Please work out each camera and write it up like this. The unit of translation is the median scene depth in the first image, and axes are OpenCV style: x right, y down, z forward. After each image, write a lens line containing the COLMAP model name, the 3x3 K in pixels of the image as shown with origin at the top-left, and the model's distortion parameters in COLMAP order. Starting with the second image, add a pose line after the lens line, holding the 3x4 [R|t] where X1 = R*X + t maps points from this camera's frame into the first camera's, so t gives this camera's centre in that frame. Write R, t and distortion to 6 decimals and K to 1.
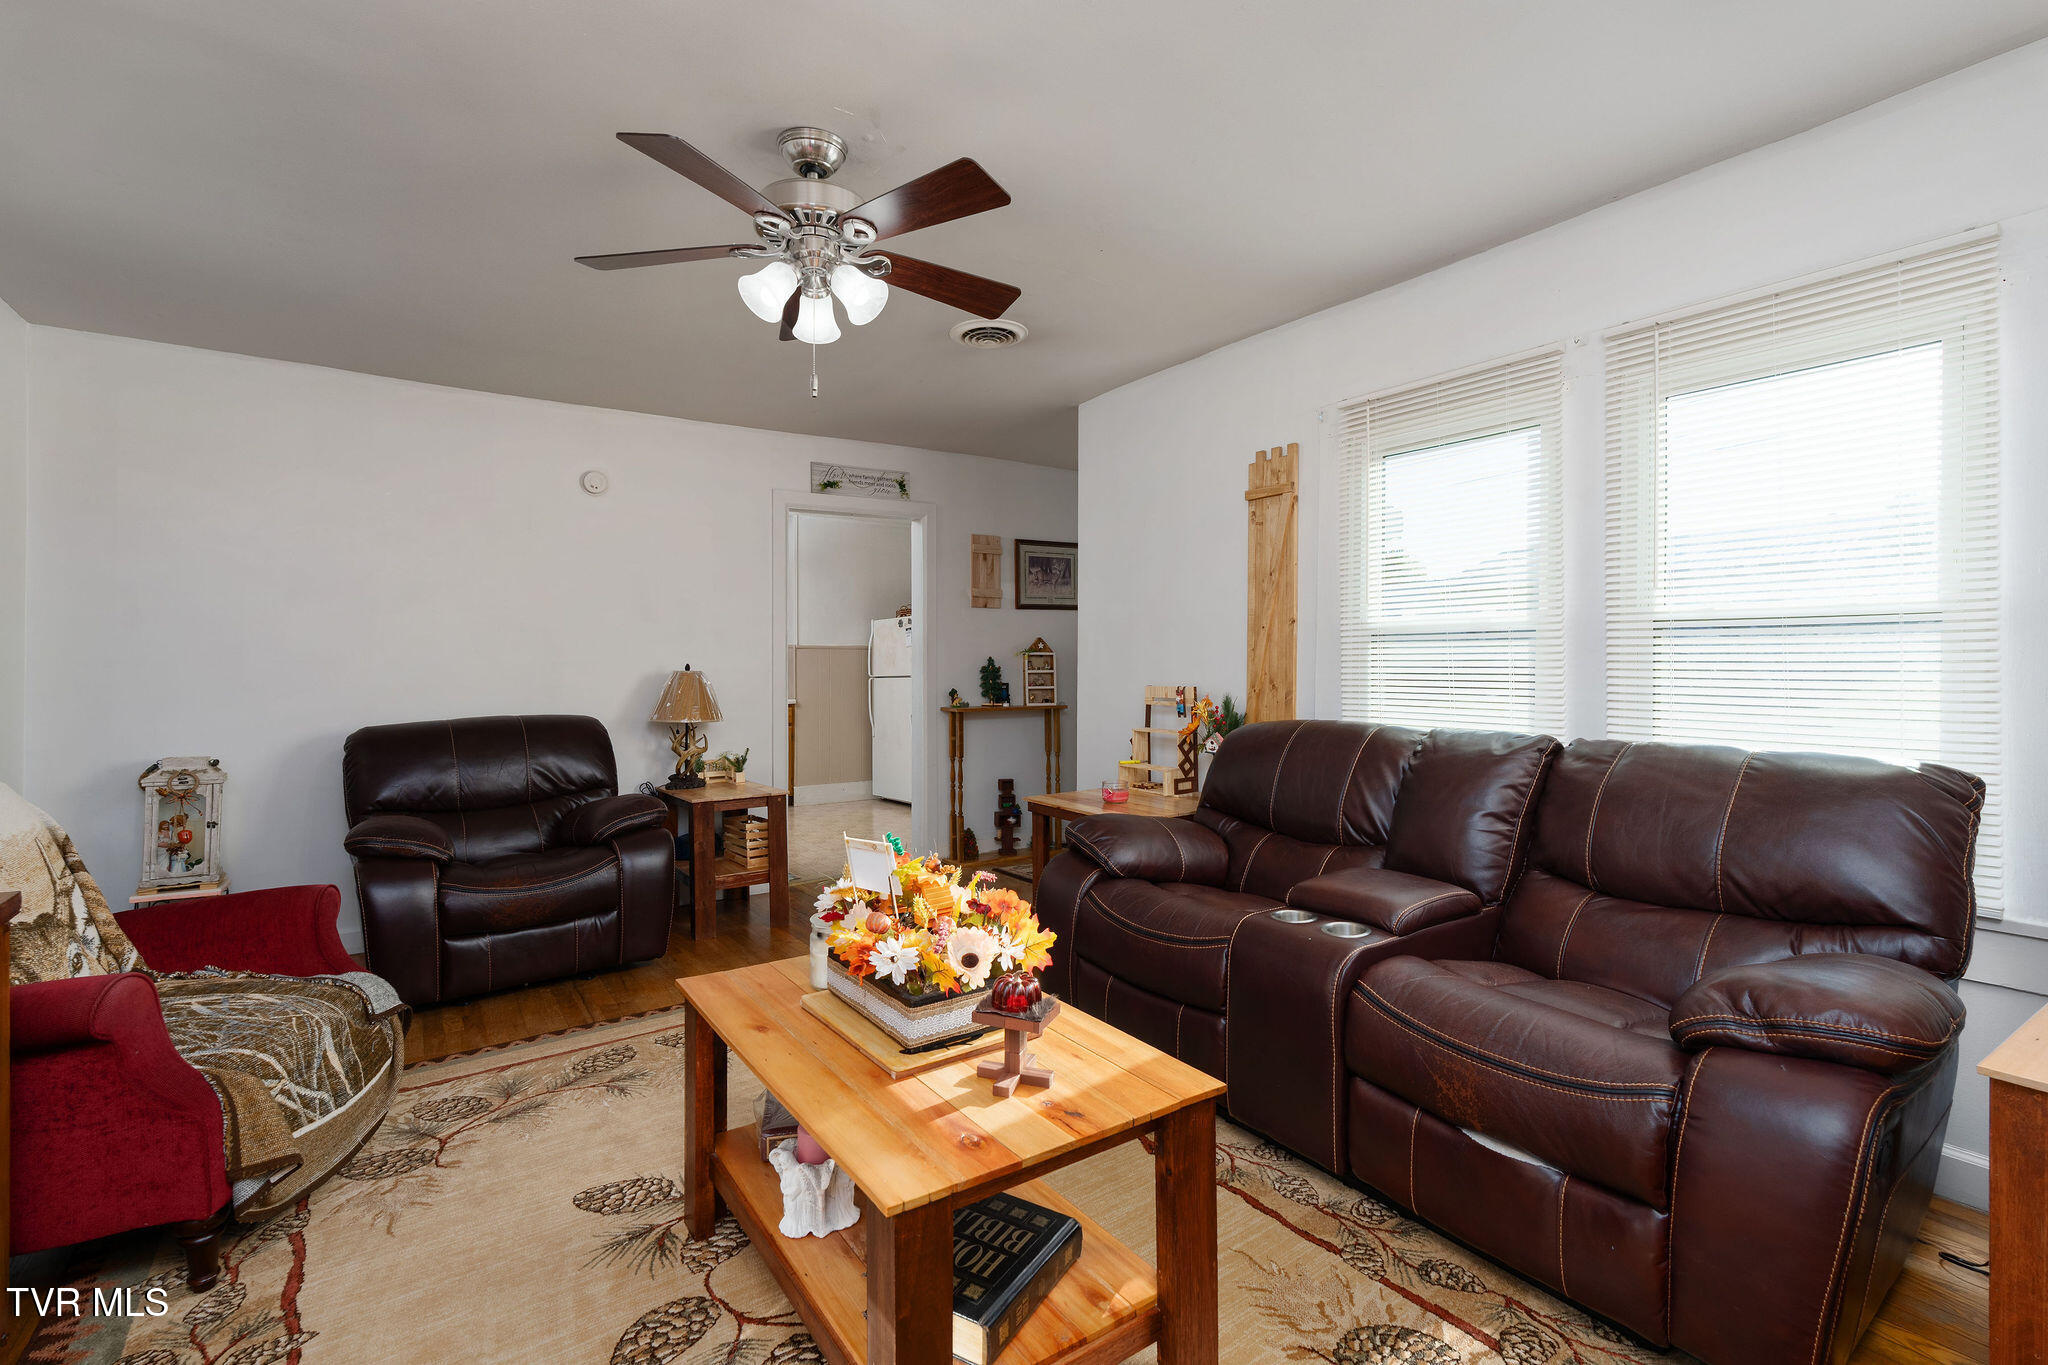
lens RADIAL K [[921.0, 0, 1020.0], [0, 921.0, 668.8], [0, 0, 1]] dist [-0.002316, -0.000254]
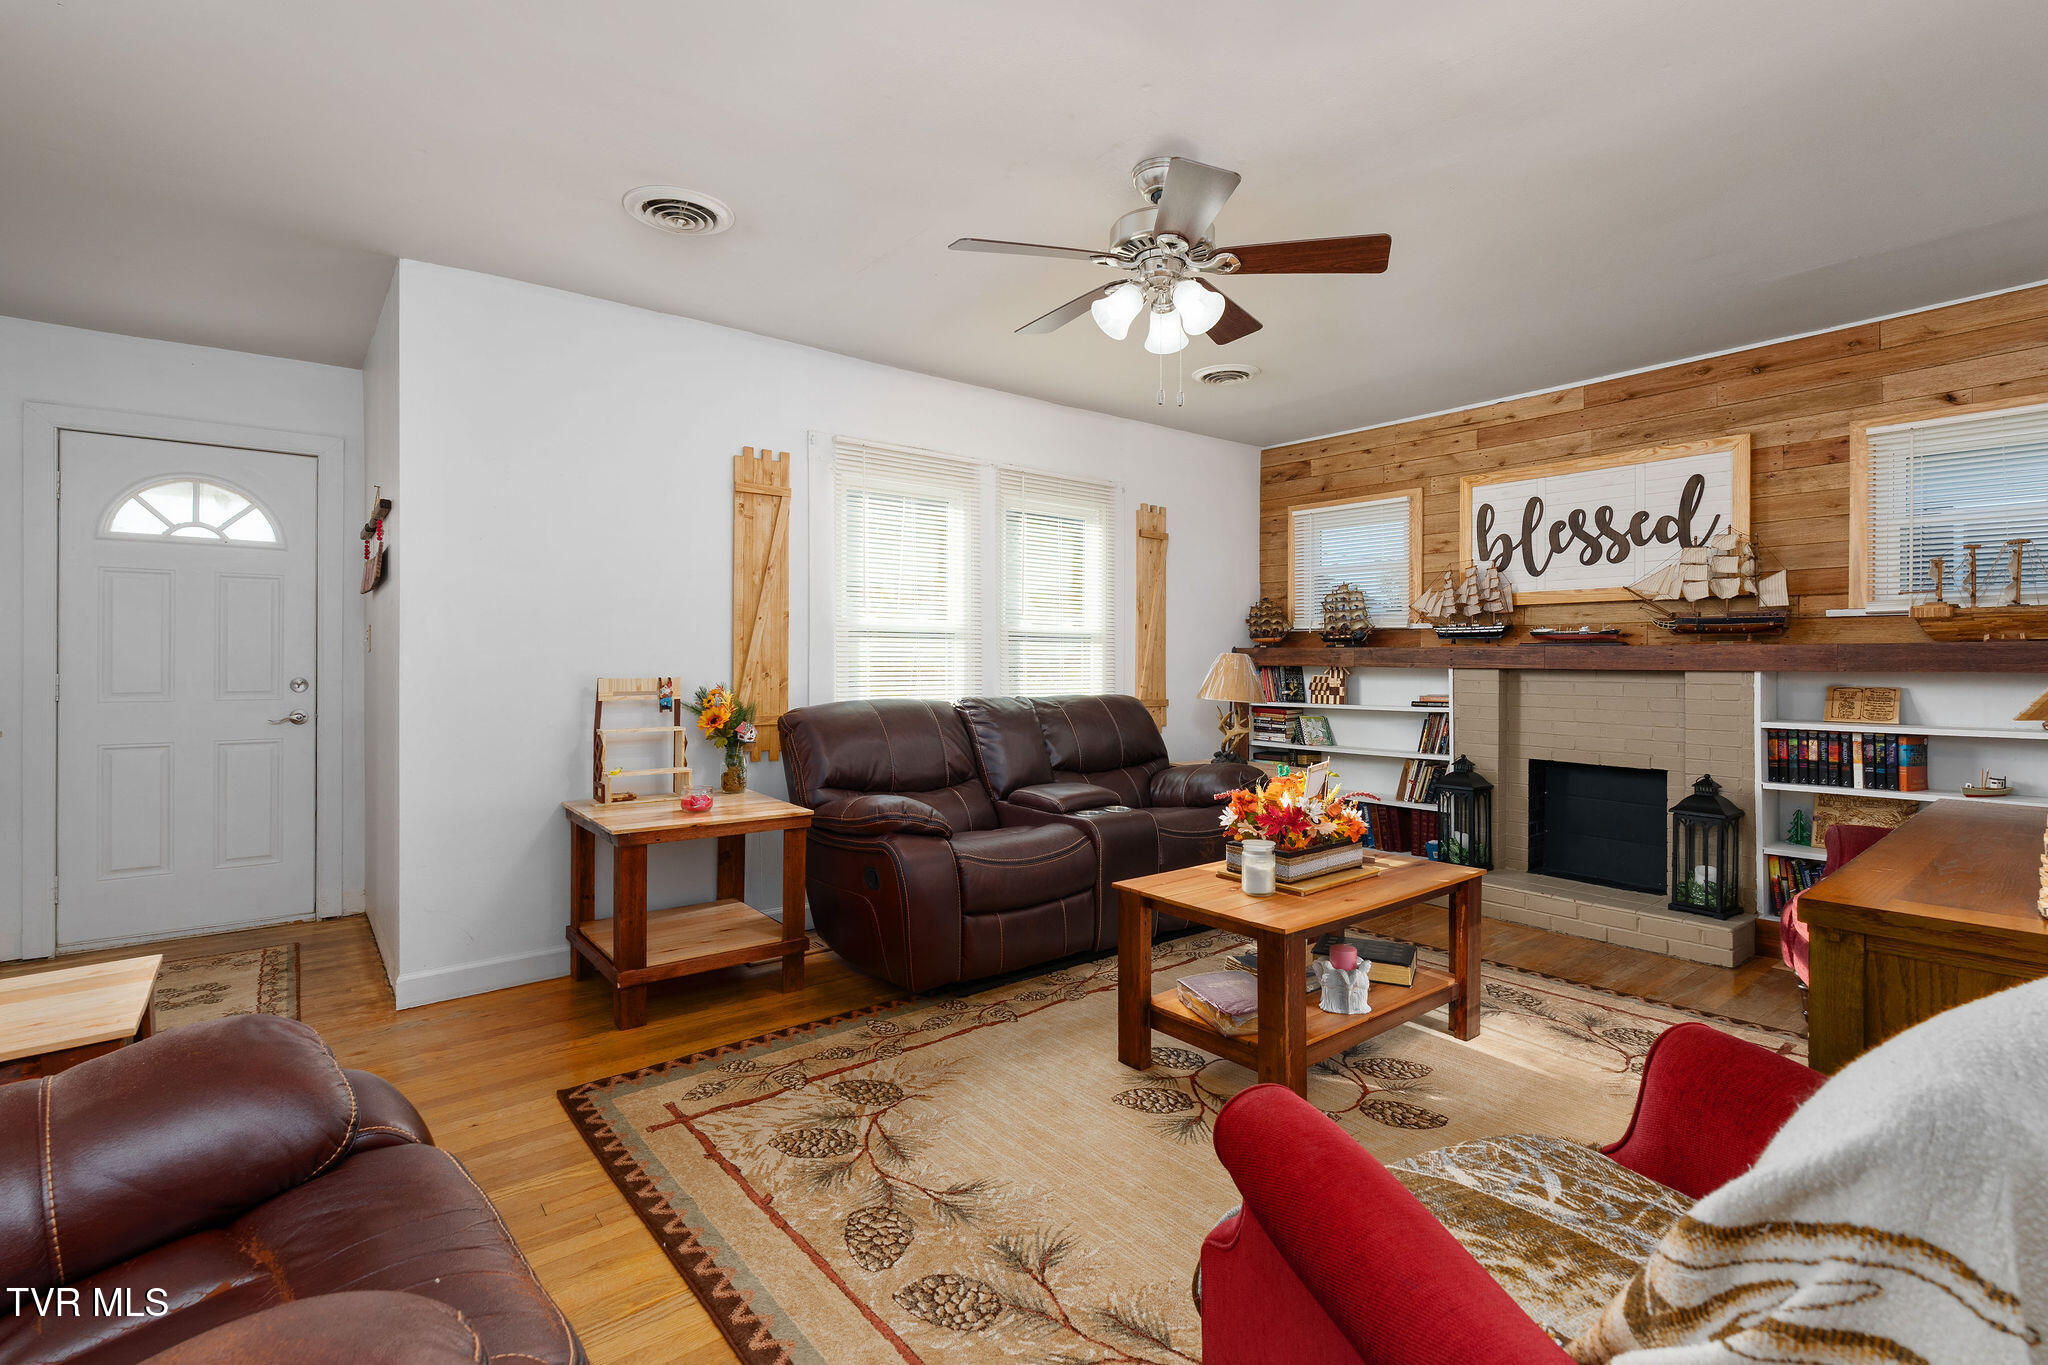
lens RADIAL K [[945.2, 0, 1032.2], [0, 945.2, 662.7], [0, 0, 1]] dist [-0.003192, -0.000122]
pose [[-0.076342, -0.000074, 0.997082, -0.847189], [0.003910, 0.999992, 0.000373, 0.006534], [-0.997074, 0.003927, -0.076341, 0.788064]]
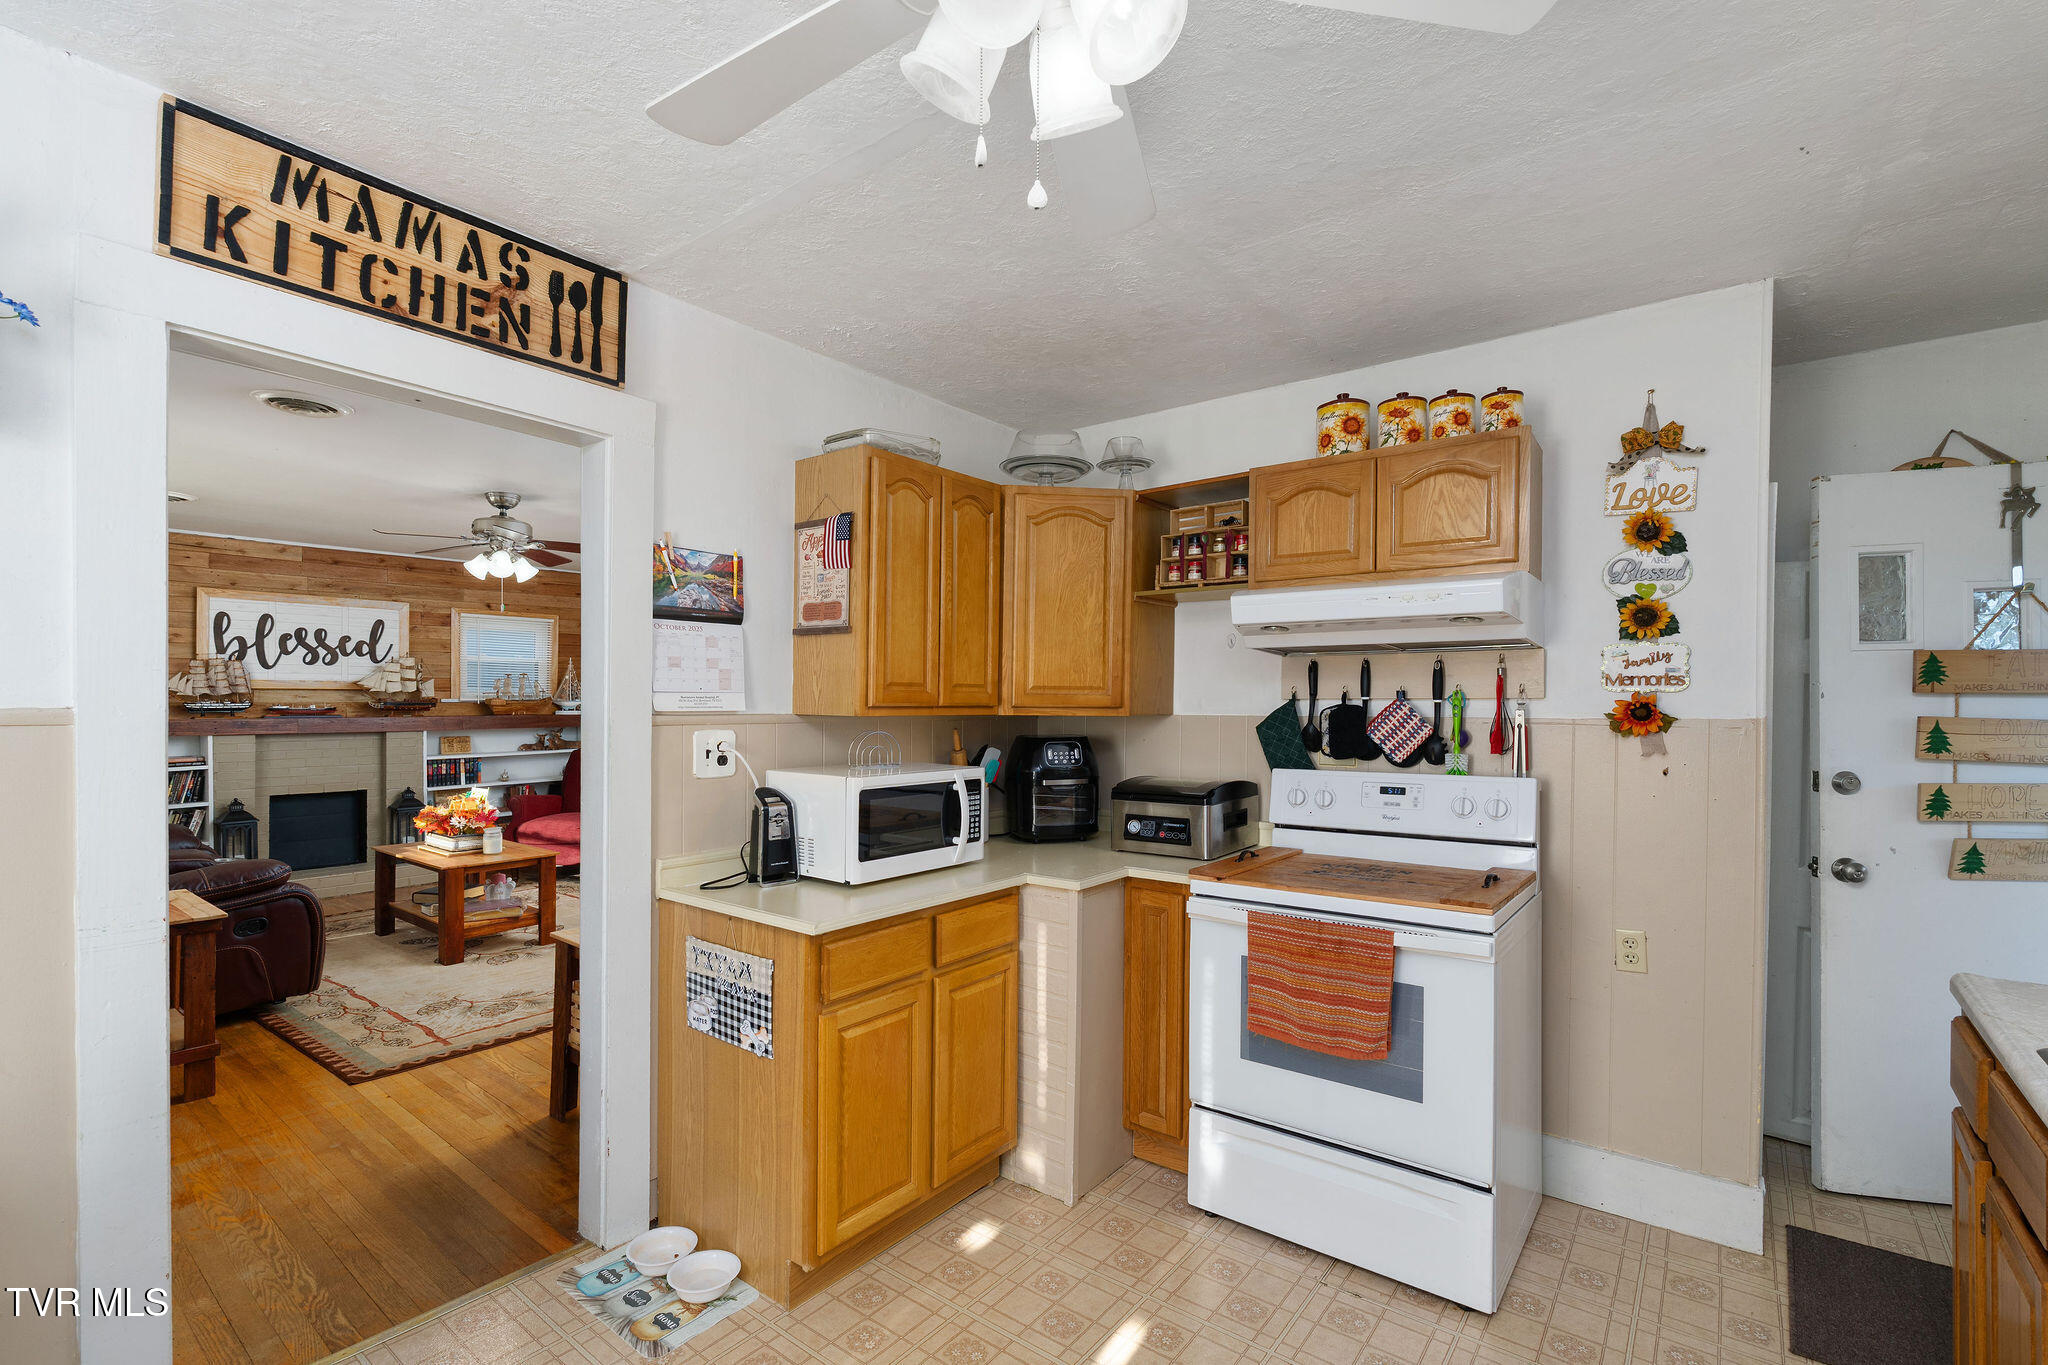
lens RADIAL K [[914.6, 0, 1014.0], [0, 914.6, 701.6], [0, 0, 1]] dist [-0.000952, 0.000064]
pose [[-0.954129, -0.000039, -0.299397, -0.469344], [-0.003659, 0.999927, 0.011528, -0.071729], [0.299375, 0.012095, -0.954059, 2.187745]]
